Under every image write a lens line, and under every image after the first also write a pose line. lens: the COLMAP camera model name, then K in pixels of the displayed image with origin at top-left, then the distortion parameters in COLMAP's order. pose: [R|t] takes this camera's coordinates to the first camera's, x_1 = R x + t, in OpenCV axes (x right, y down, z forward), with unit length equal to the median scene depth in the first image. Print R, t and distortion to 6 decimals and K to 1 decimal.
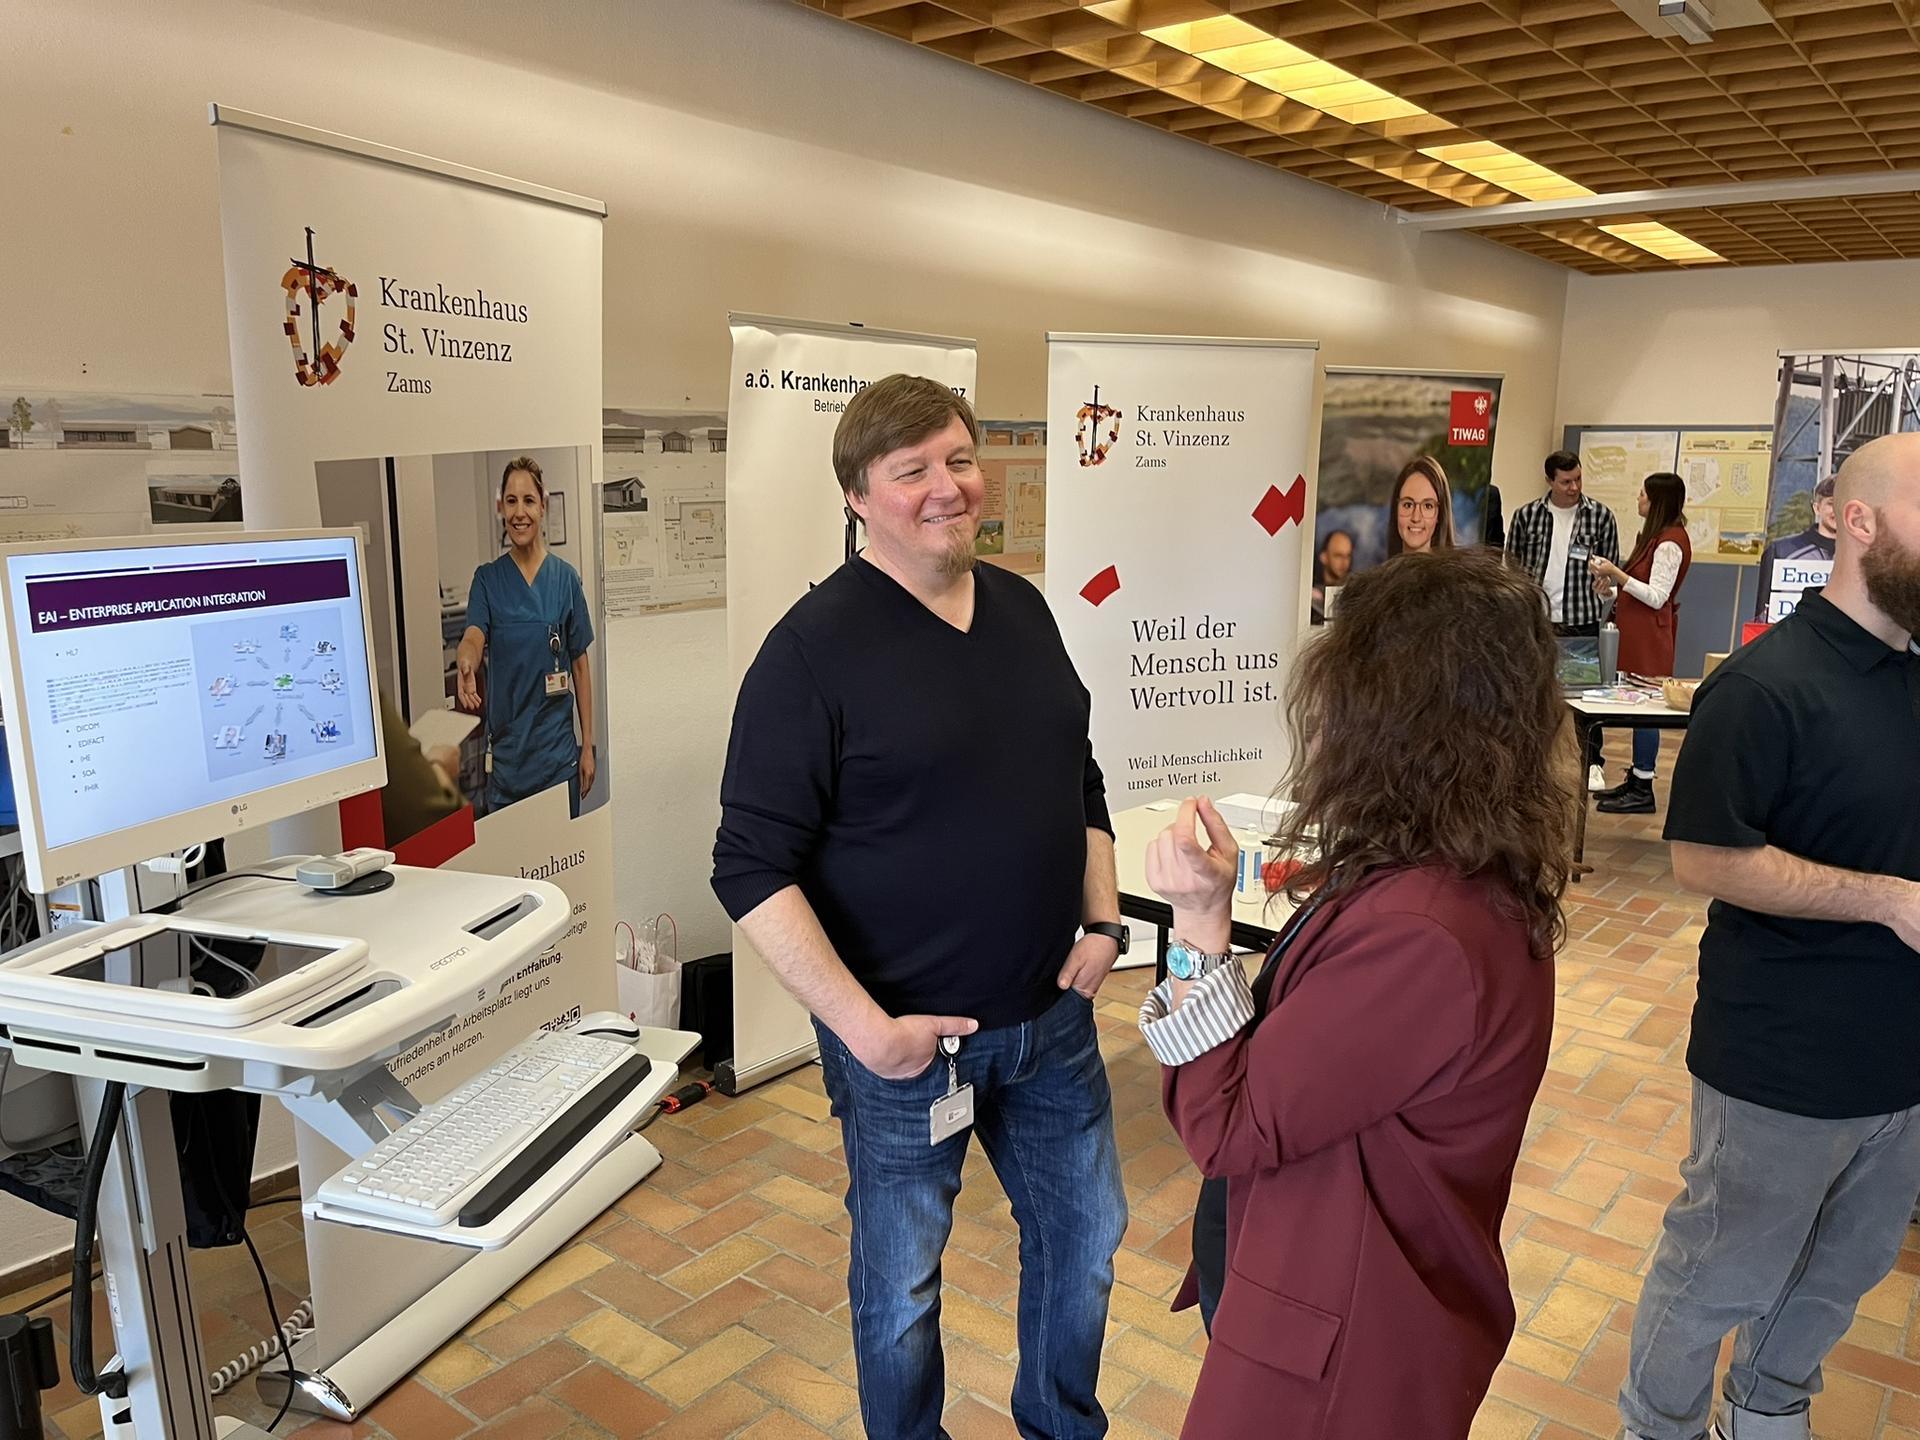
lens RADIAL K [[1450.1, 0, 960.0], [0, 1450.1, 720.0], [0, 0, 1]] dist [0.069394, -0.148917]
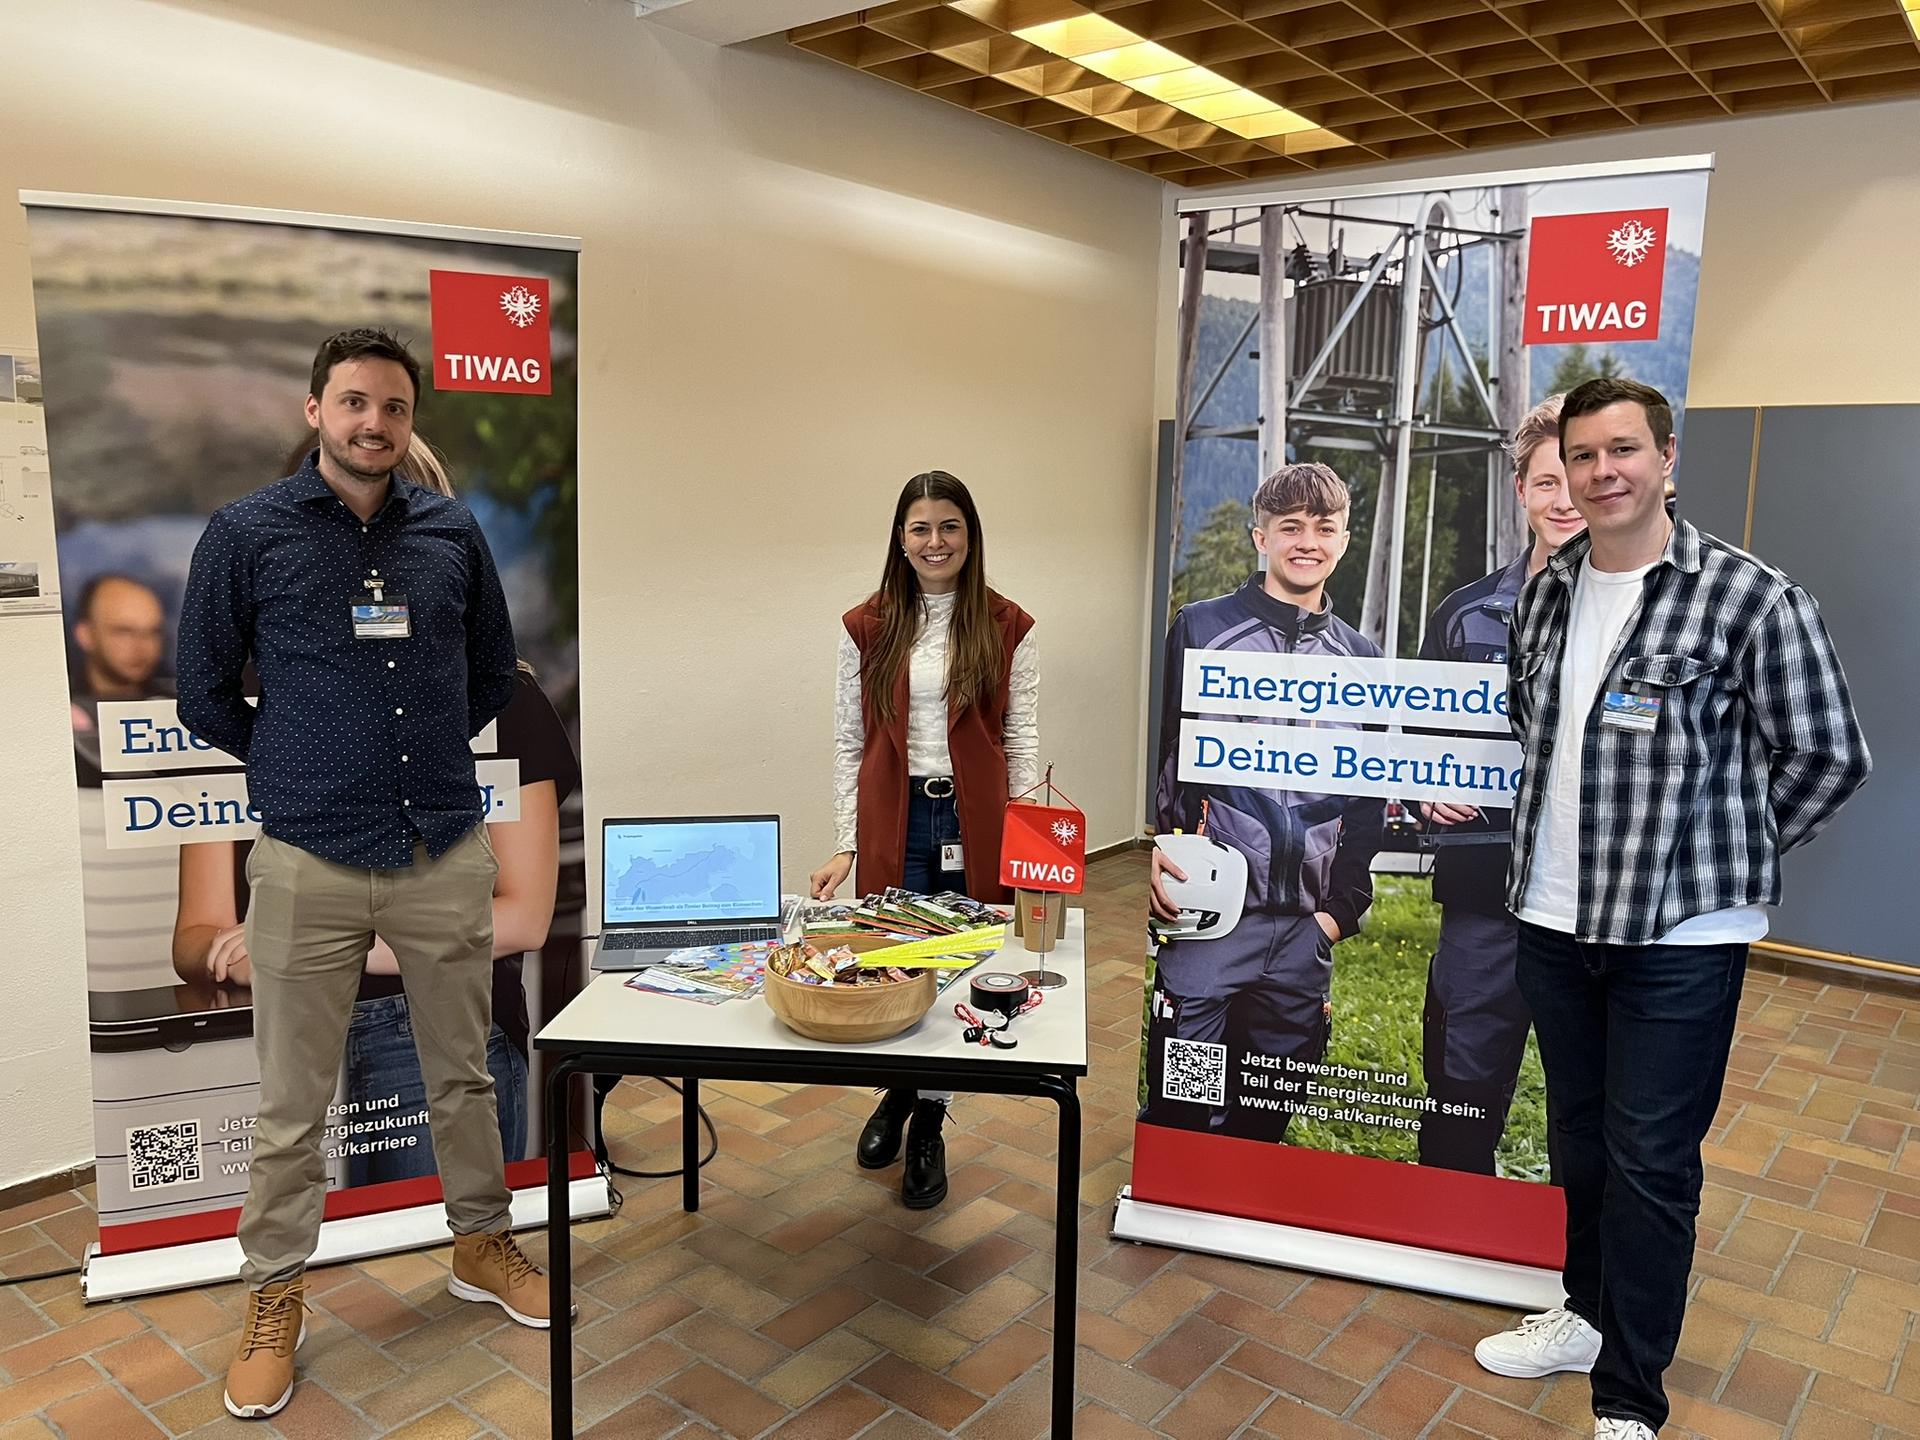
lens RADIAL K [[1446.1, 0, 959.0], [0, 1446.1, 666.9], [0, 0, 1]] dist [-0.004180, -0.003267]
pose [[0.999717, 0.012979, 0.019919, 0.492243], [-0.011955, 0.998642, -0.050707, -0.082202], [-0.020550, 0.050455, 0.998515, 0.557207]]
